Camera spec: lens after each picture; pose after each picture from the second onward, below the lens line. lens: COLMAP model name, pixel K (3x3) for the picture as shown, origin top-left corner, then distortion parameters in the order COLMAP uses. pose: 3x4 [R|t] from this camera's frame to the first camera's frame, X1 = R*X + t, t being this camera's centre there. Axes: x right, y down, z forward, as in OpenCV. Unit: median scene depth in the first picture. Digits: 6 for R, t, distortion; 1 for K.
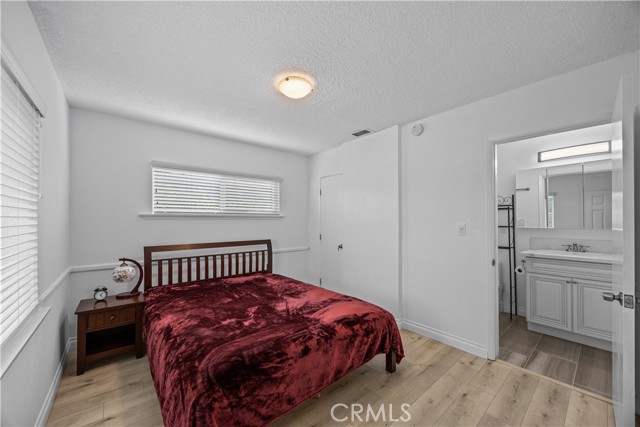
lens RADIAL K [[244.0, 0, 320.3], [0, 244.0, 217.2], [0, 0, 1]] dist [-0.001784, -0.000139]
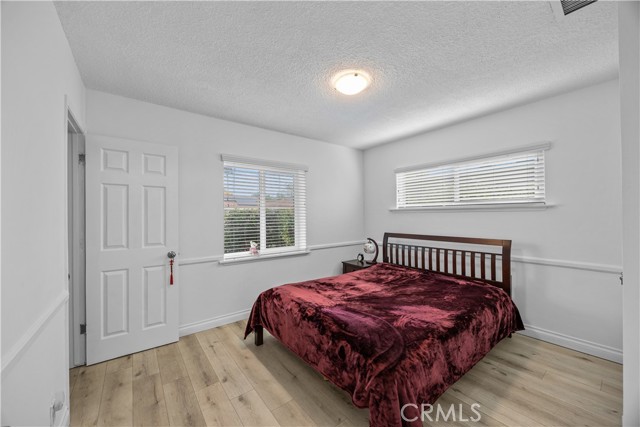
lens RADIAL K [[244.0, 0, 320.3], [0, 244.0, 217.2], [0, 0, 1]] dist [-0.001784, -0.000139]
pose [[-0.038117, 0.006342, -0.999253, 0.523928], [0.018693, 0.999809, 0.005632, 0.012733], [0.999098, -0.018464, -0.038228, 0.513660]]
